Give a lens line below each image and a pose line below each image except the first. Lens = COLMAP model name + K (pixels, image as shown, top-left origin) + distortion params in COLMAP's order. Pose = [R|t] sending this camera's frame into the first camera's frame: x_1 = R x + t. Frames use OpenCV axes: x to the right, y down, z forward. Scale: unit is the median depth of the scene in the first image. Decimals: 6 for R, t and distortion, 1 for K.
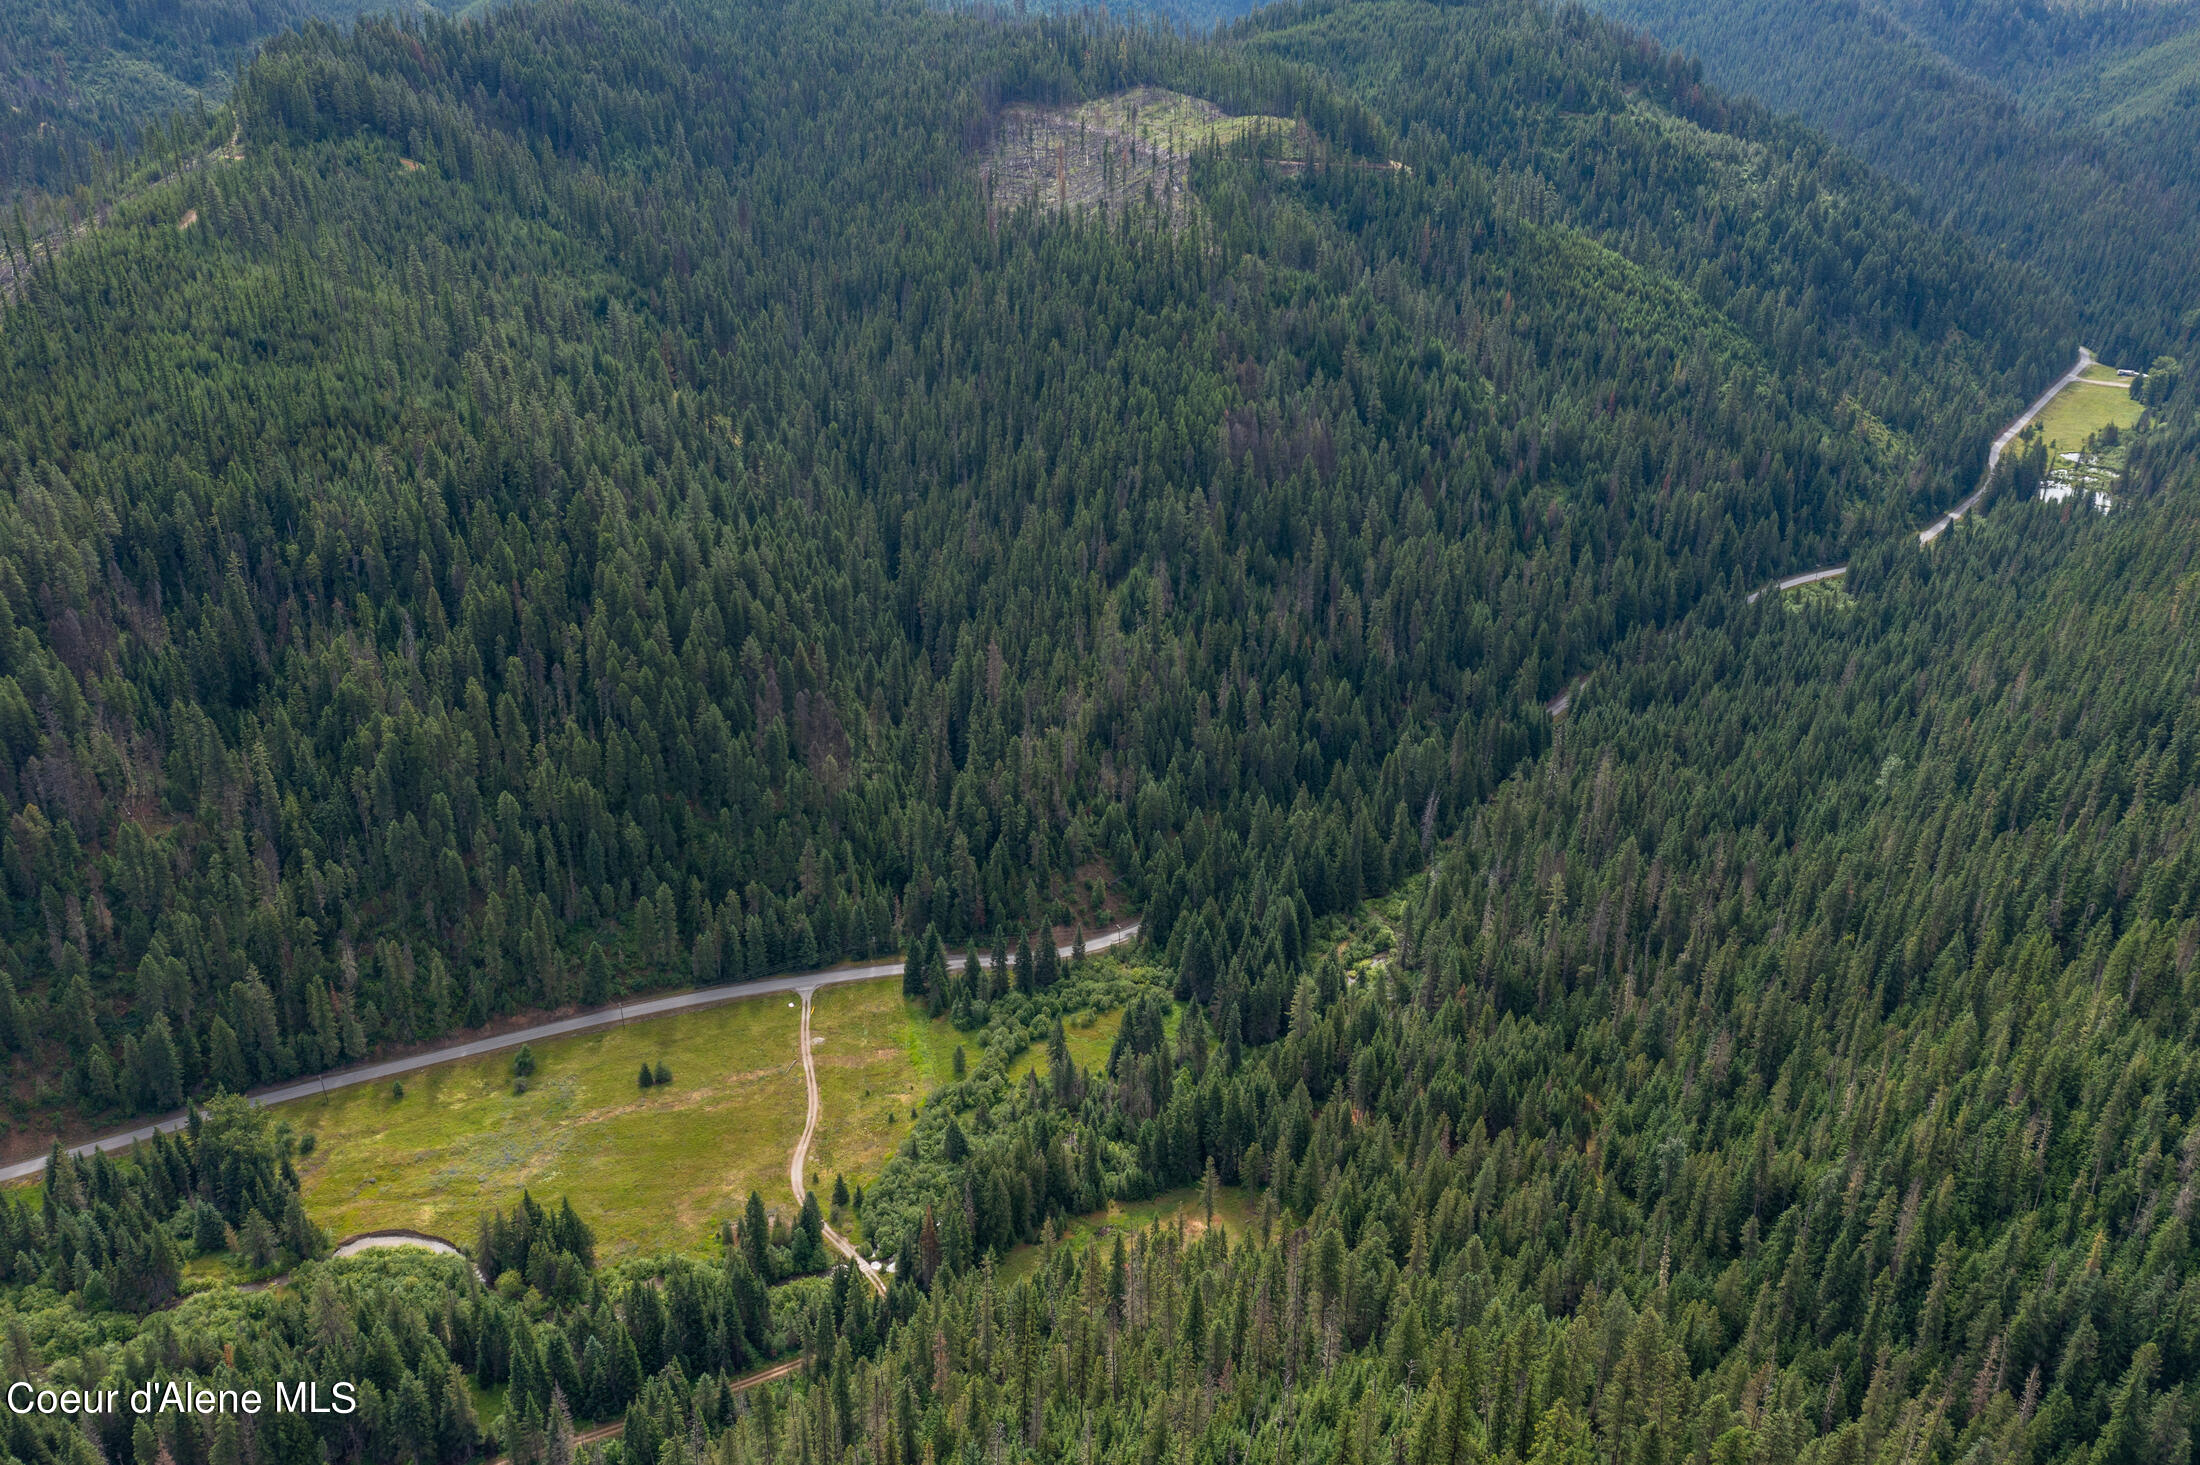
lens RADIAL K [[1751.3, 0, 1100.6], [0, 1751.3, 735.7], [0, 0, 1]] dist [0.017103, 0.017492]
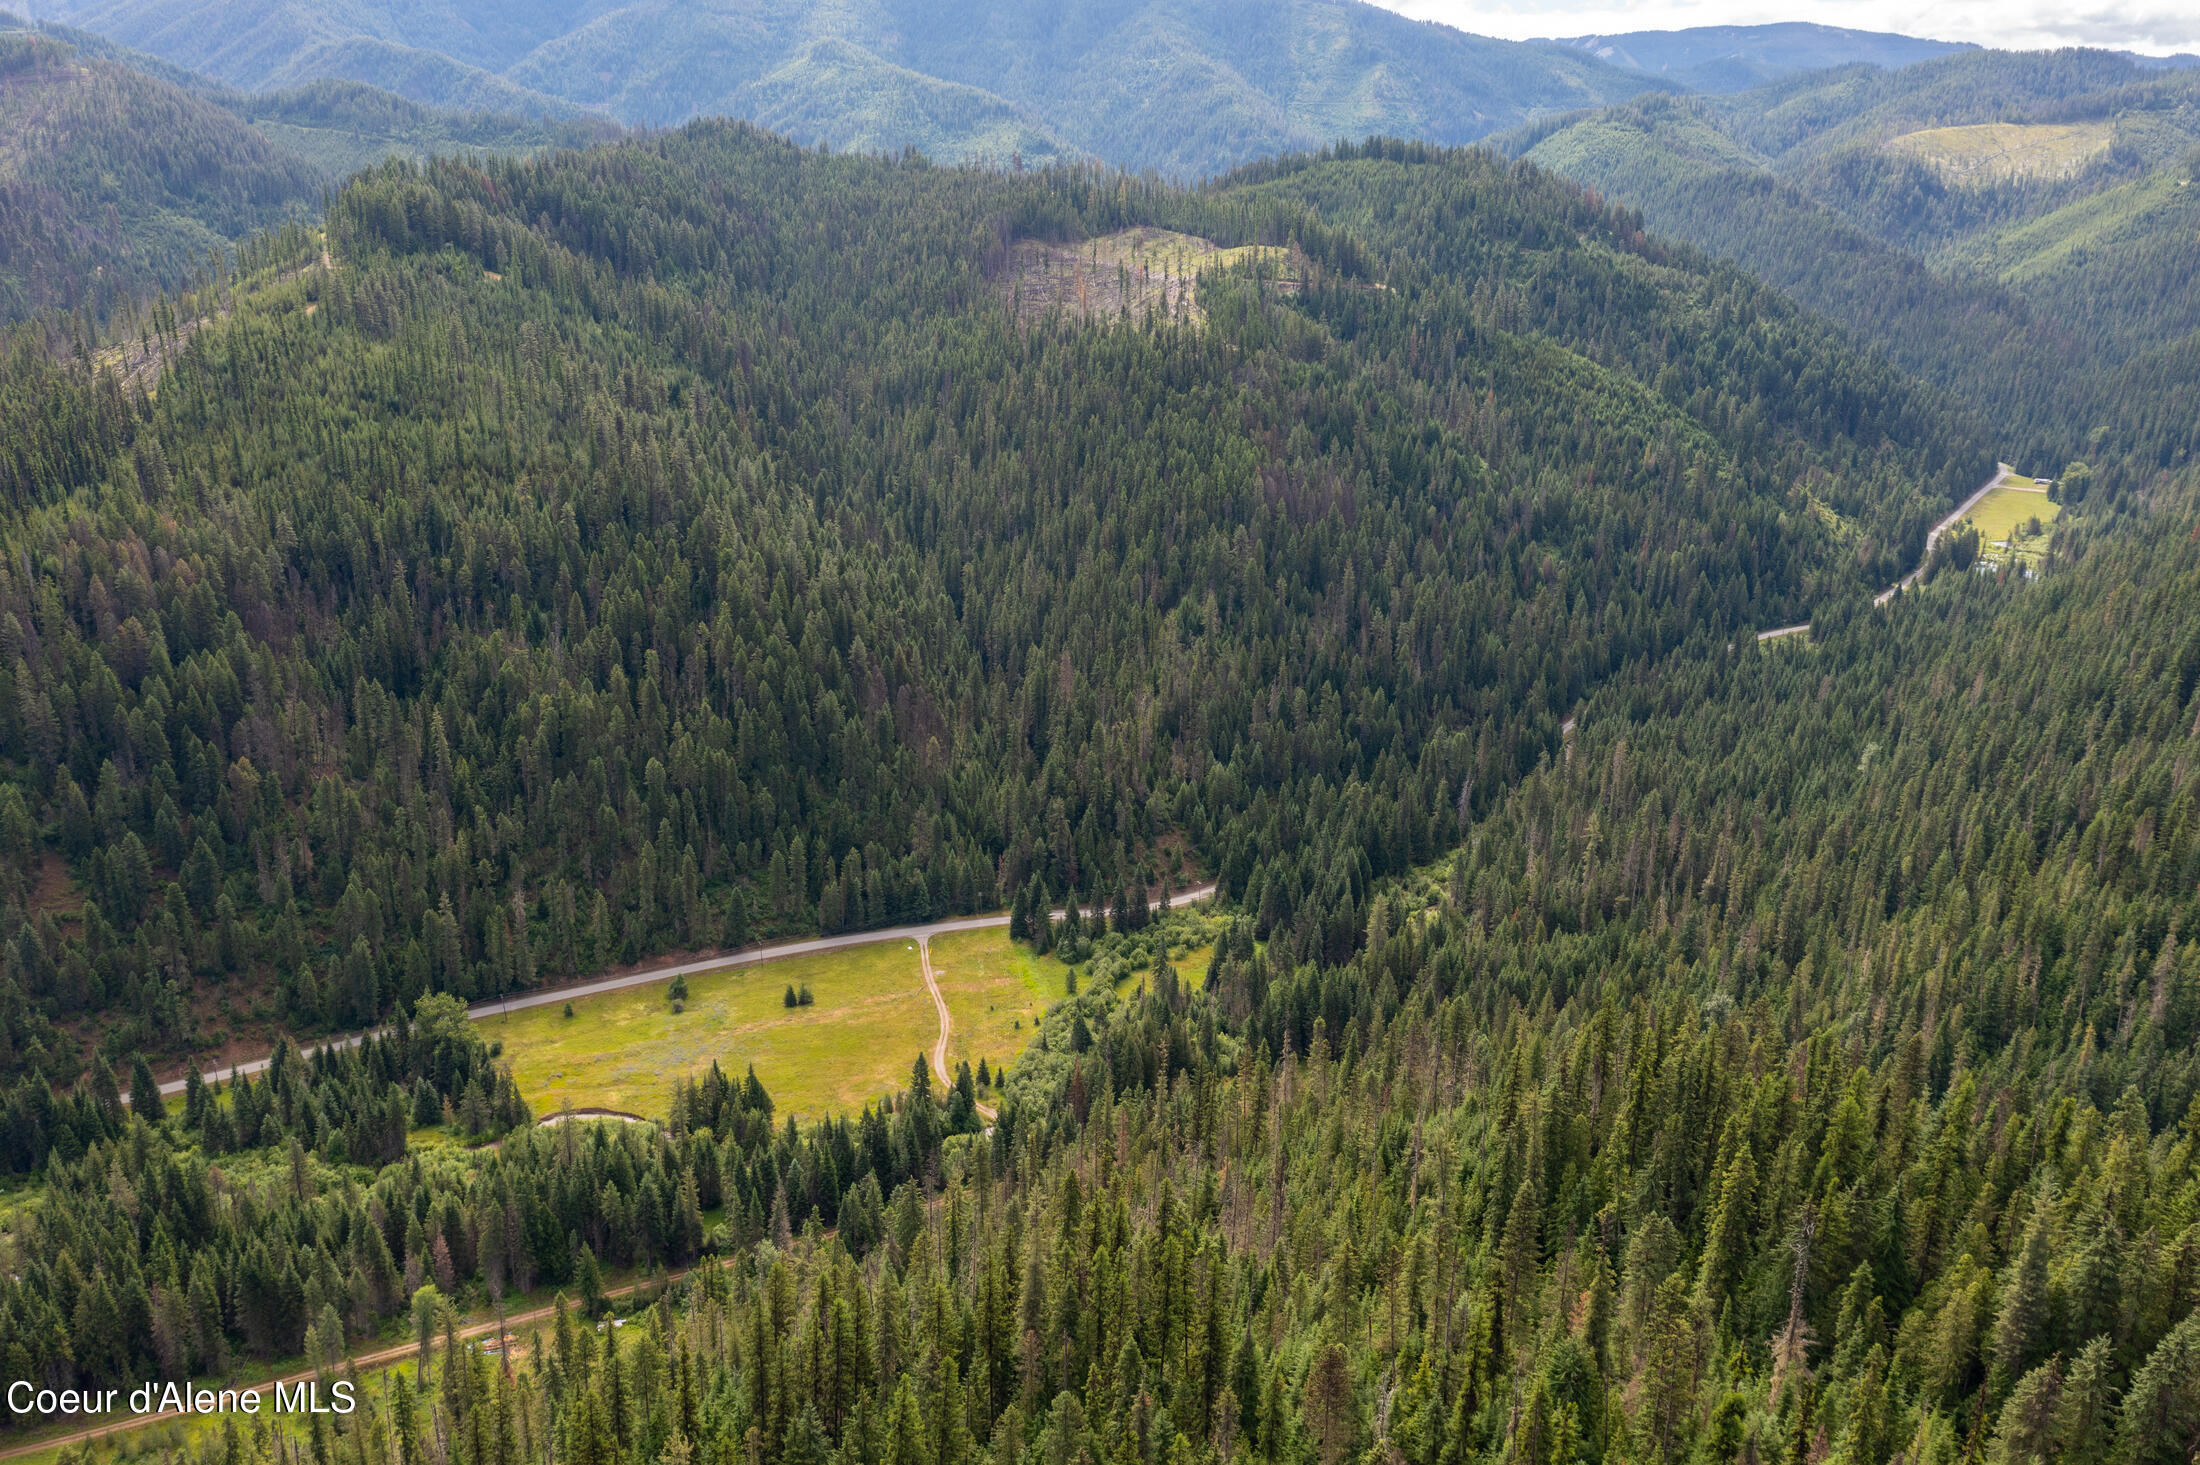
lens RADIAL K [[1766.5, 0, 1098.4], [0, 1766.5, 745.9], [0, 0, 1]] dist [-0.007988, 0.074676]
pose [[0.999394, -0.009497, 0.033496, -0.076337], [0.012906, 0.994589, -0.103082, 0.116364], [-0.032336, 0.103452, 0.994109, -0.101352]]
